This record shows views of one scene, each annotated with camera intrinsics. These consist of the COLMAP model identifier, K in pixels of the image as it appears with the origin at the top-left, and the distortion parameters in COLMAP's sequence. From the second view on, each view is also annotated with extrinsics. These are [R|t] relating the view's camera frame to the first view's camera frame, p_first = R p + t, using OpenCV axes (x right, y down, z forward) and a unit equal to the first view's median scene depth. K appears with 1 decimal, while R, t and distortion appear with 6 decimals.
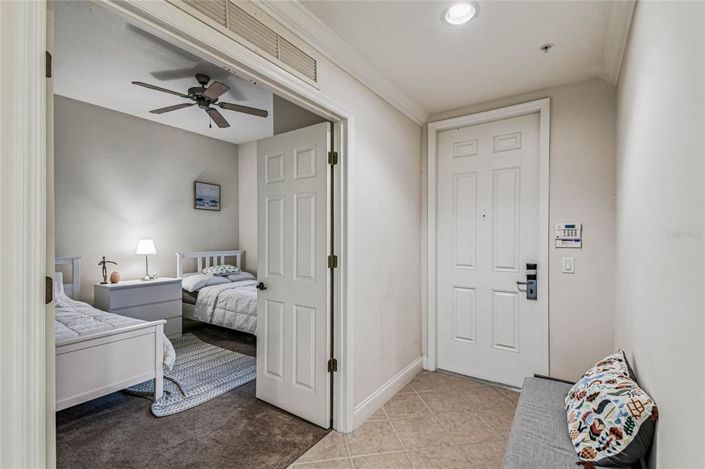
lens RADIAL K [[322.3, 0, 361.6], [0, 322.3, 238.3], [0, 0, 1]] dist [-0.000550, -0.000230]
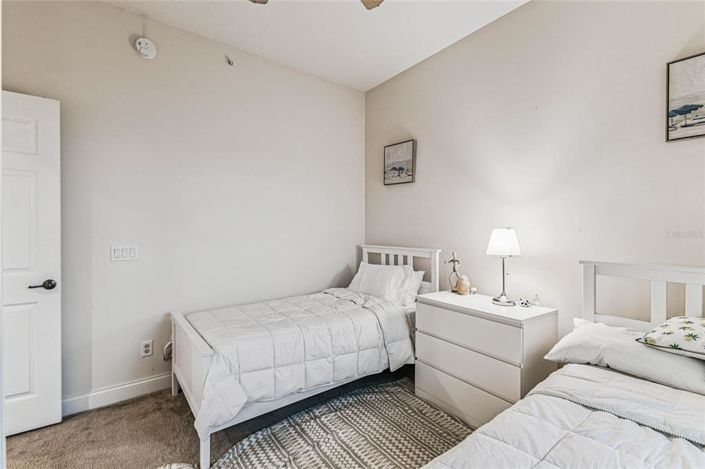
lens RADIAL K [[304.8, 0, 352.5], [0, 304.8, 234.5], [0, 0, 1]] dist [0.001064, 0.000044]
pose [[-0.345649, 0.013965, -0.938260, -0.094391], [-0.007977, 0.999809, 0.017820, 0.007277], [0.938330, 0.013644, -0.345471, 0.889796]]
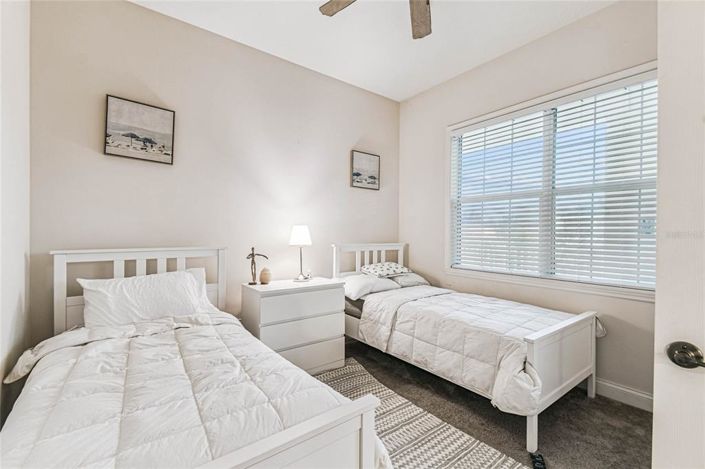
lens RADIAL K [[304.8, 0, 352.5], [0, 304.8, 234.5], [0, 0, 1]] dist [0.001064, 0.000044]
pose [[0.940985, 0.008604, -0.338338, -0.306356], [-0.007920, 0.999963, 0.003401, 0.020213], [0.338355, -0.000521, 0.941018, 0.368687]]
